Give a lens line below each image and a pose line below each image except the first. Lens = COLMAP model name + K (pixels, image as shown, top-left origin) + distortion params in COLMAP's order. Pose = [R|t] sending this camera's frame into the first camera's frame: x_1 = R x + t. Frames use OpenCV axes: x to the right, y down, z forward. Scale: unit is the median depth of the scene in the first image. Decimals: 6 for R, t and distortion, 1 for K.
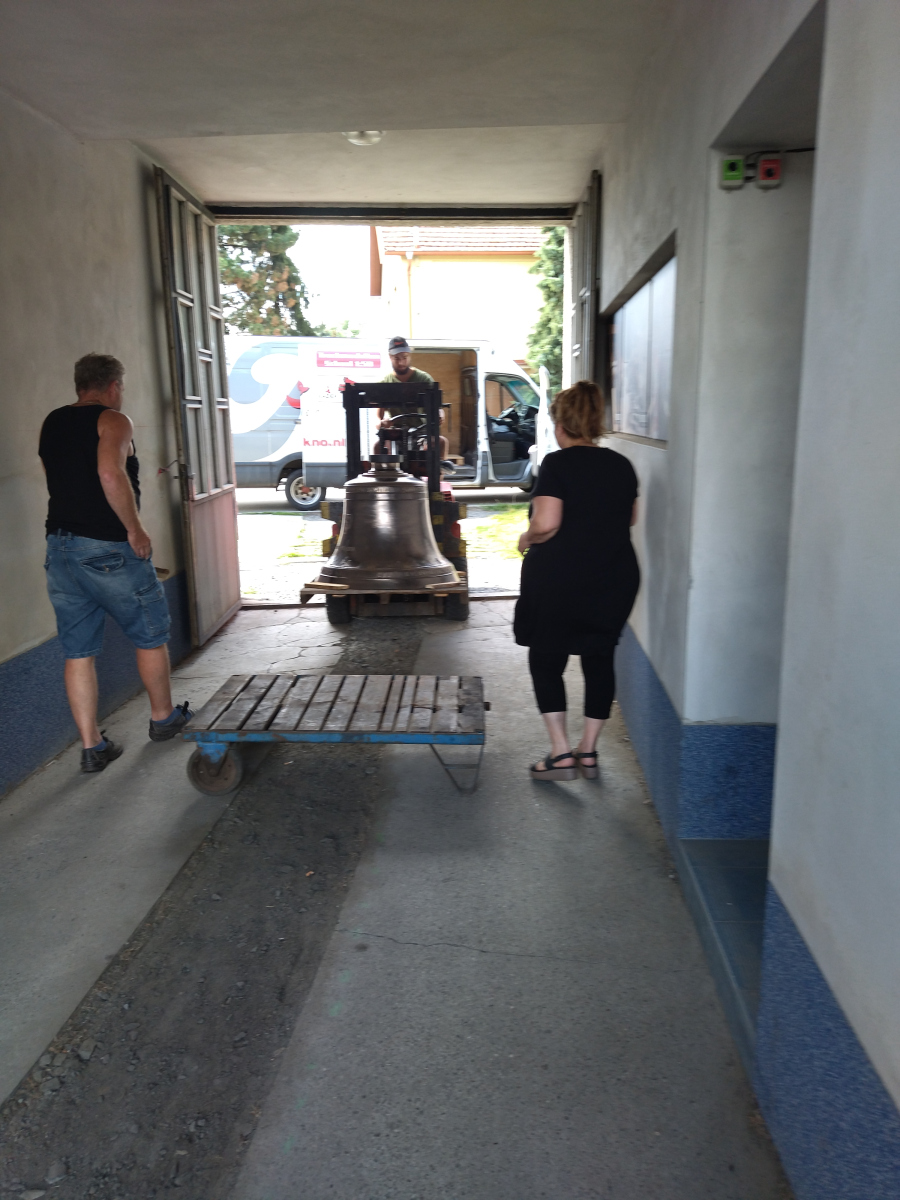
lens RADIAL K [[889.8, 0, 493.2], [0, 889.8, 581.5], [0, 0, 1]] dist [0.114298, -0.164630]
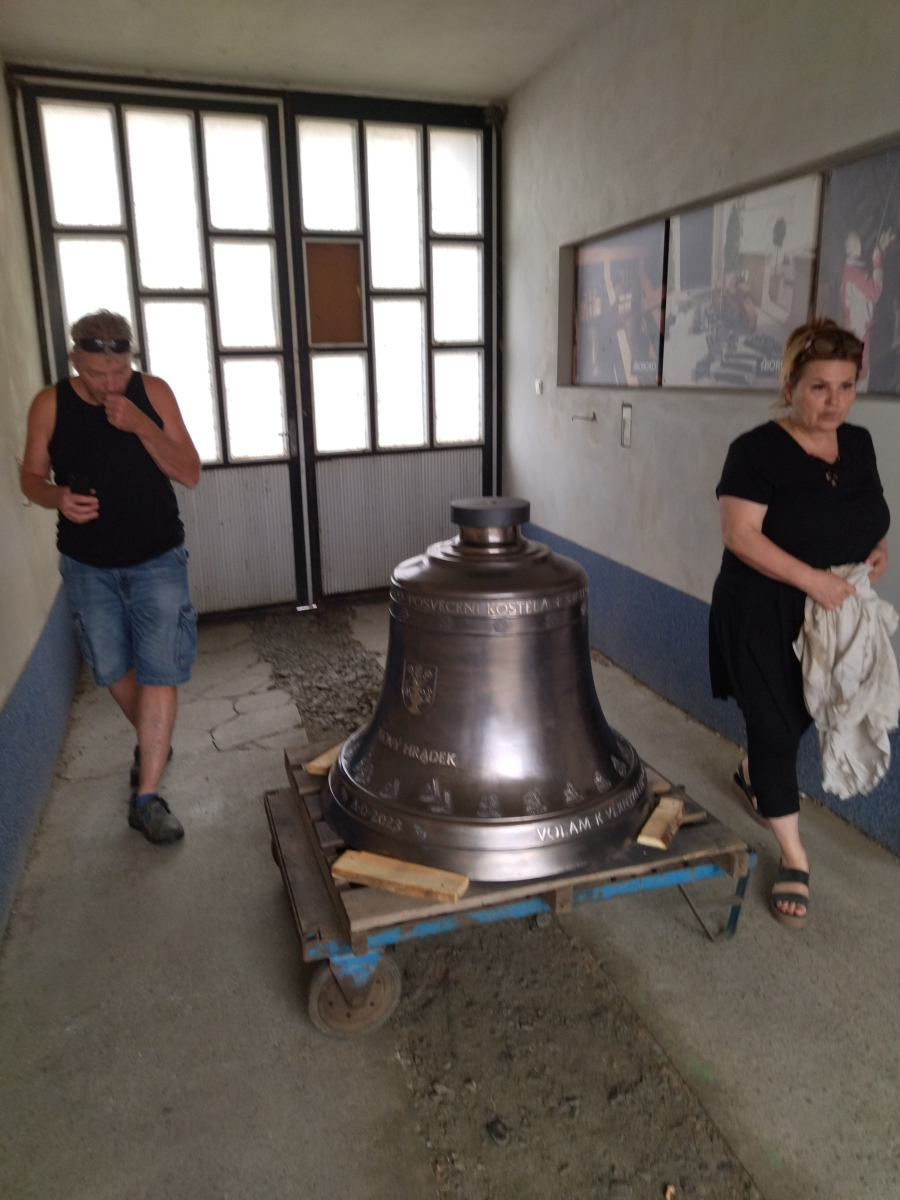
lens RADIAL K [[889.8, 0, 493.2], [0, 889.8, 581.5], [0, 0, 1]] dist [0.114298, -0.164630]
pose [[0.944938, -0.087483, 0.315338, -0.229647], [0.069810, 0.995312, 0.066934, -0.051505], [-0.319715, -0.041235, 0.946616, 0.259659]]
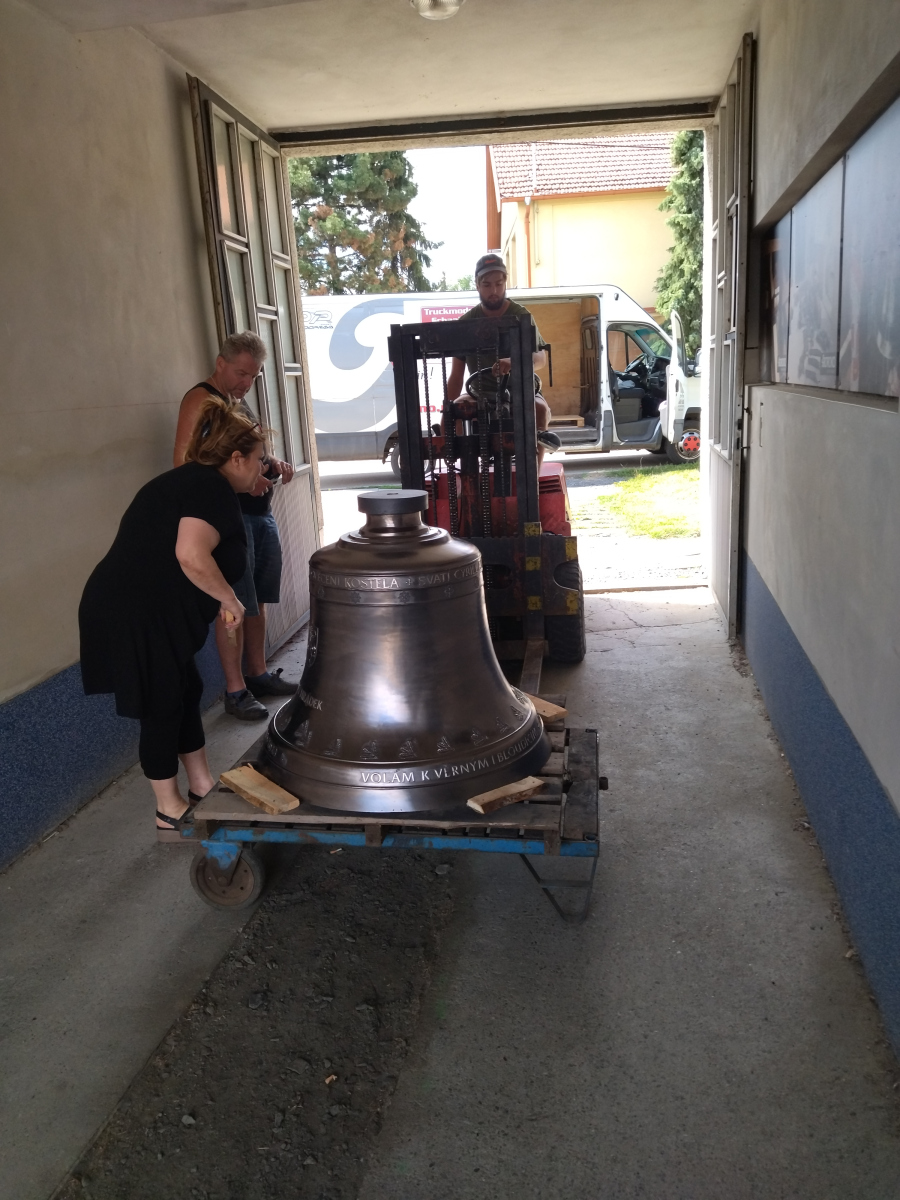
lens RADIAL K [[889.8, 0, 493.2], [0, 889.8, 581.5], [0, 0, 1]] dist [0.114298, -0.164630]
pose [[0.989740, -0.008878, -0.142603, 0.006299], [0.015313, 0.998910, 0.044093, -0.034416], [0.142056, -0.045825, 0.988797, 0.190754]]
